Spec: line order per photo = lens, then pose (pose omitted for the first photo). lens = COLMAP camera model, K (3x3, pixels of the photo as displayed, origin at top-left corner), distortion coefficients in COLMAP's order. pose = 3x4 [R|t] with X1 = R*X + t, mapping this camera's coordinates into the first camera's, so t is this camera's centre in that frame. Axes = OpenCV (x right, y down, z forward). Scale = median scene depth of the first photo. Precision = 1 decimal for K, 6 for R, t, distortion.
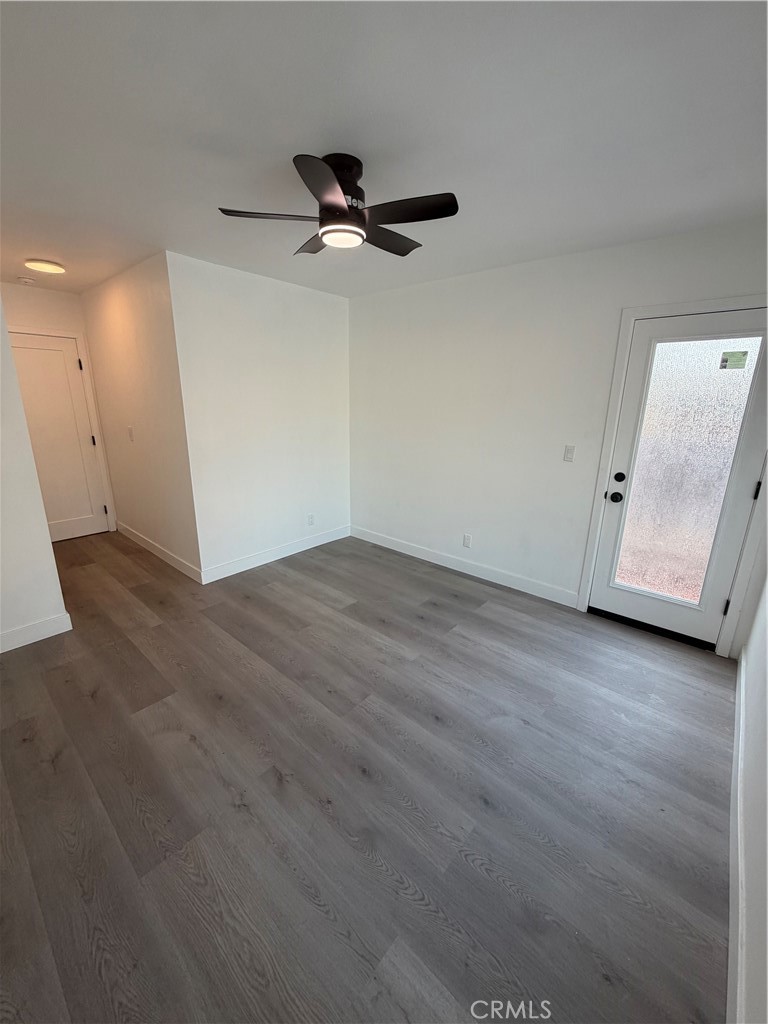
lens RADIAL K [[406.1, 0, 384.6], [0, 406.1, 509.7], [0, 0, 1]] dist [-0.001161, -0.000170]
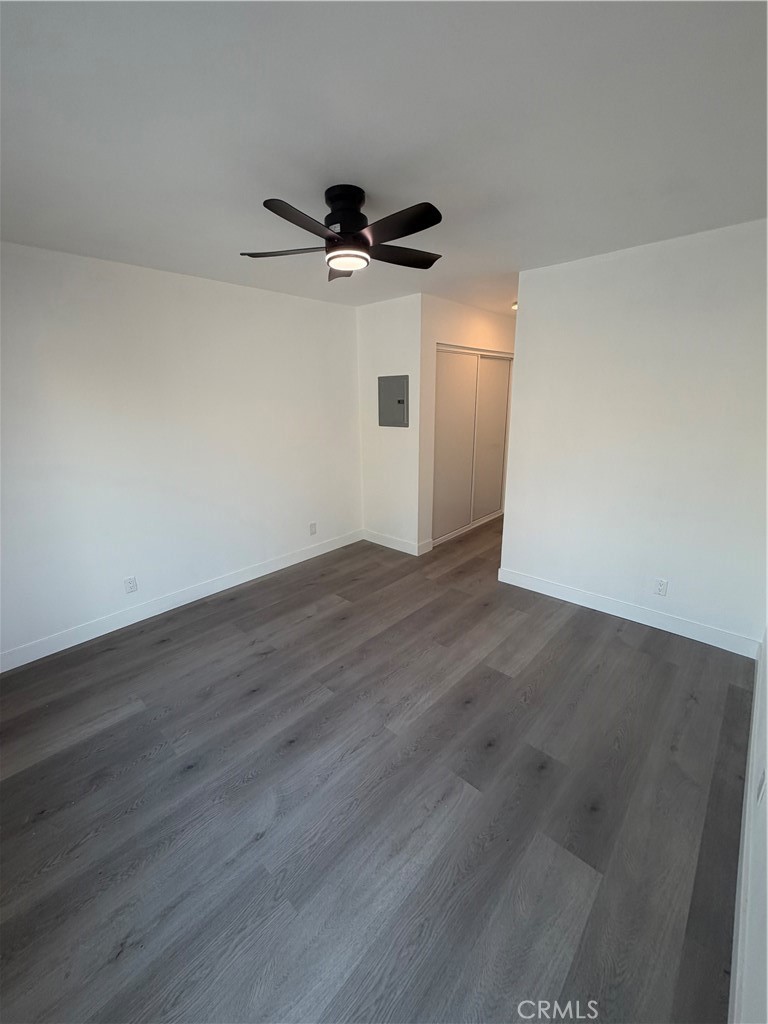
lens RADIAL K [[406.1, 0, 384.6], [0, 406.1, 509.7], [0, 0, 1]] dist [-0.001161, -0.000170]
pose [[-0.023837, 0.251410, -0.967587, 0.781849], [-0.257176, 0.933747, 0.248953, -0.255623], [0.966070, 0.254775, 0.042399, 0.875321]]
